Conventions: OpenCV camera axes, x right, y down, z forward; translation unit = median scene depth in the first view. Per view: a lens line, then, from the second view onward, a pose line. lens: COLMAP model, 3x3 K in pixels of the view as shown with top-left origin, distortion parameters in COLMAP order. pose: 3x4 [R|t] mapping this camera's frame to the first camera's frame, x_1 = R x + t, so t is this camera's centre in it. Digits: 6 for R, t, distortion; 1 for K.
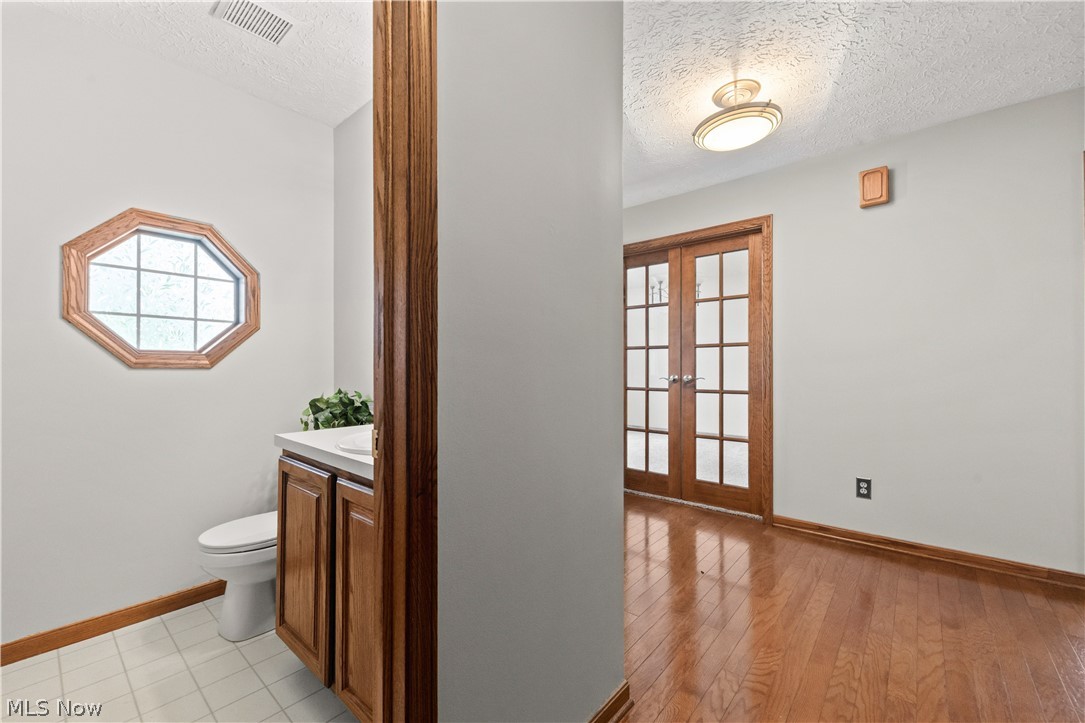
lens RADIAL K [[428.6, 0, 540.6], [0, 428.6, 365.4], [0, 0, 1]] dist [0.004722, -0.004101]
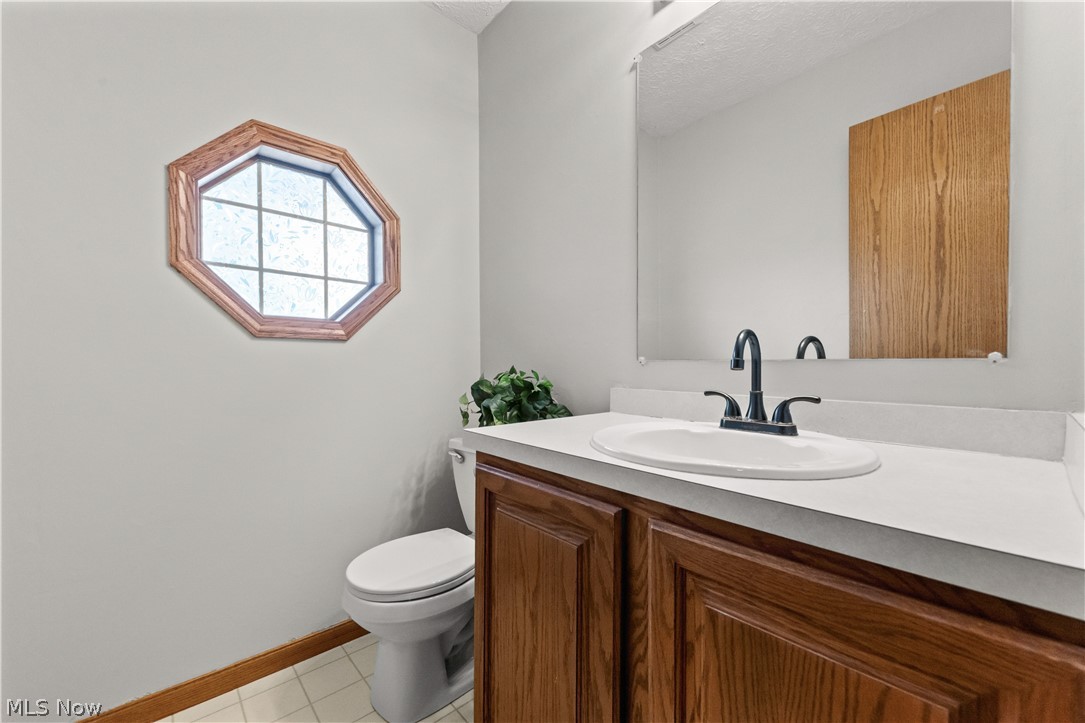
lens RADIAL K [[428.6, 0, 550.6], [0, 428.6, 367.0], [0, 0, 1]] dist [0.004722, -0.004101]
pose [[0.991966, -0.004887, -0.126411, -0.333580], [0.006770, 0.999872, 0.014470, 0.047100], [0.126324, -0.015209, 0.991872, 0.309252]]
